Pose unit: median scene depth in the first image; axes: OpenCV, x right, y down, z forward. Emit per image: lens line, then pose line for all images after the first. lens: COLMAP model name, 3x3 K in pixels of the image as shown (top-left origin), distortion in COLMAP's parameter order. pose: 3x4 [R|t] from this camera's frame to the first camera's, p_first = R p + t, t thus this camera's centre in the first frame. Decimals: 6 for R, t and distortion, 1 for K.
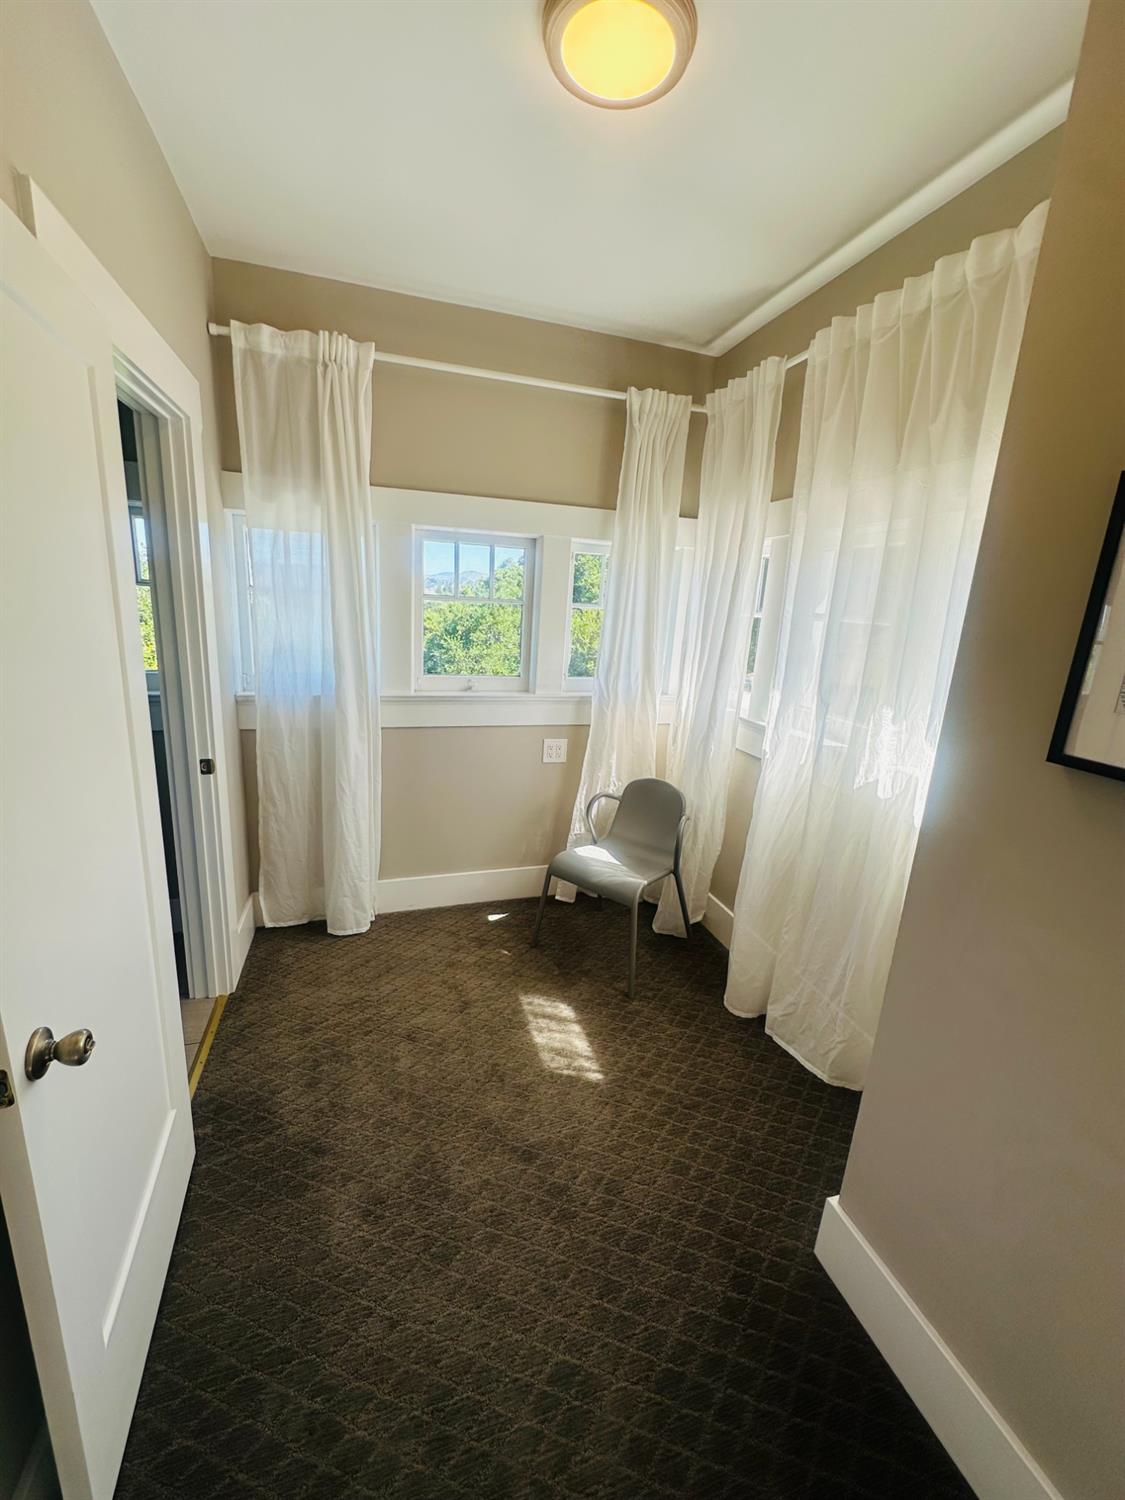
lens RADIAL K [[600.4, 0, 566.2], [0, 600.4, 746.8], [0, 0, 1]] dist [0.000445, 0.000082]
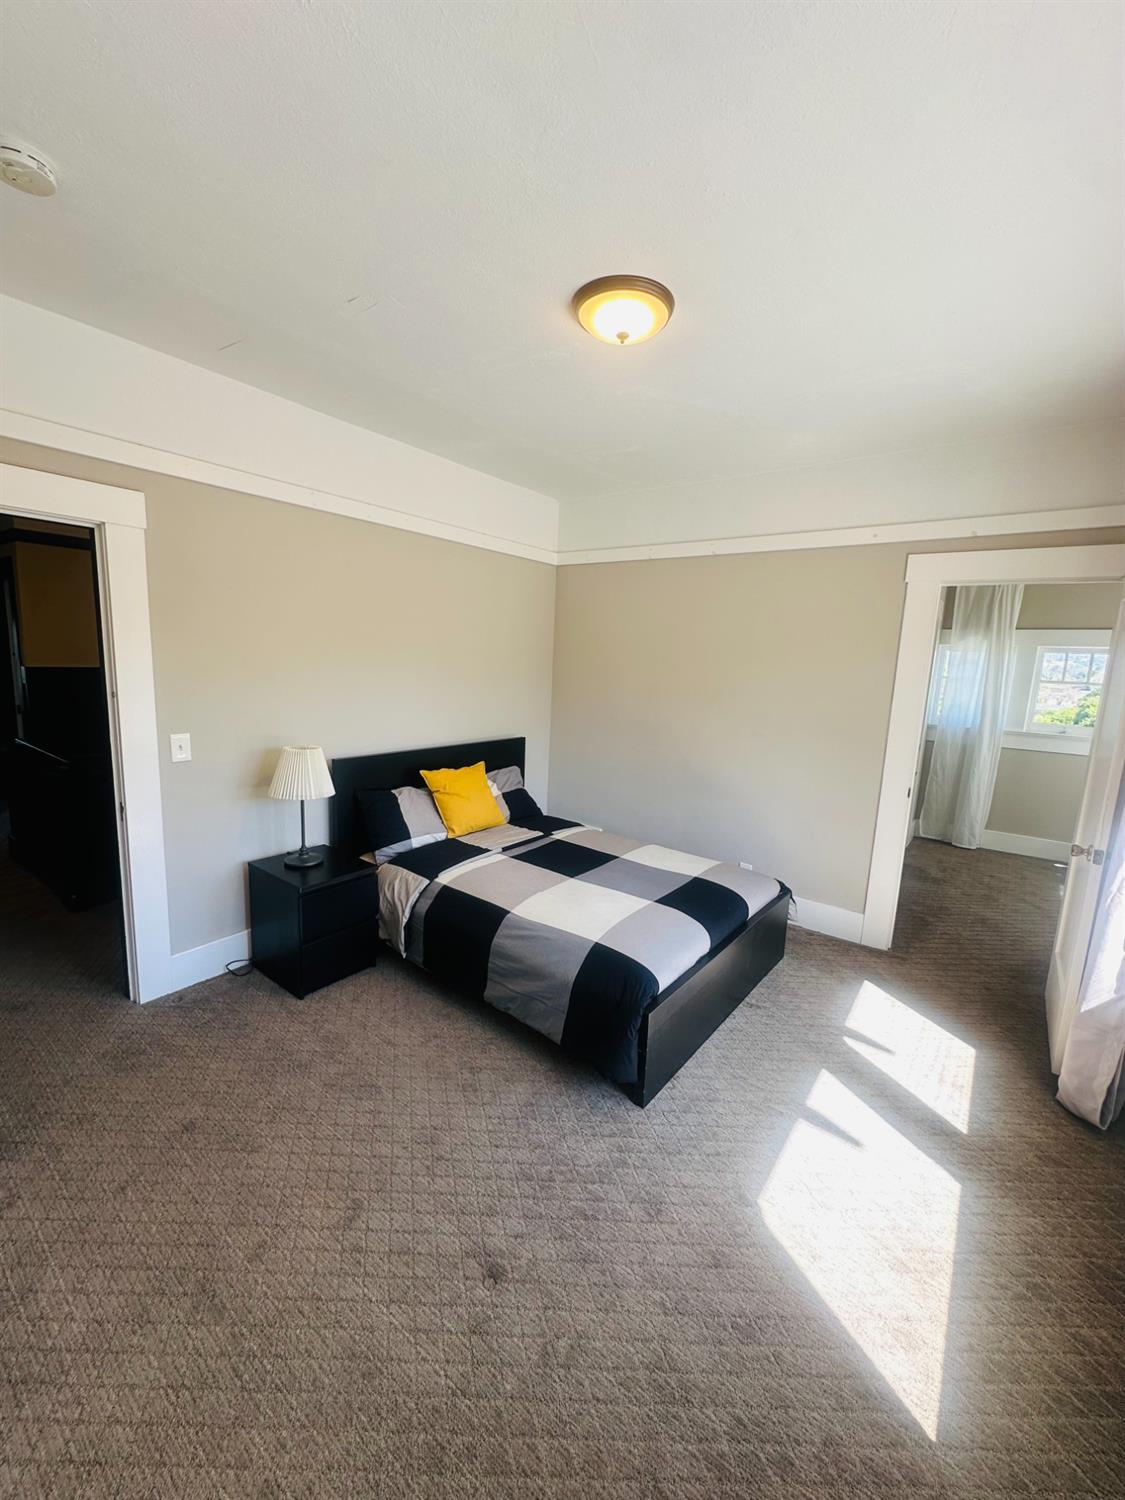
lens RADIAL K [[600.4, 0, 563.5], [0, 600.4, 757.5], [0, 0, 1]] dist [0.000445, 0.000082]
pose [[0.574398, 0.093358, -0.813235, 0.483017], [-0.207592, 0.977611, -0.034397, 0.378934], [0.791816, 0.188579, 0.580918, -1.304555]]
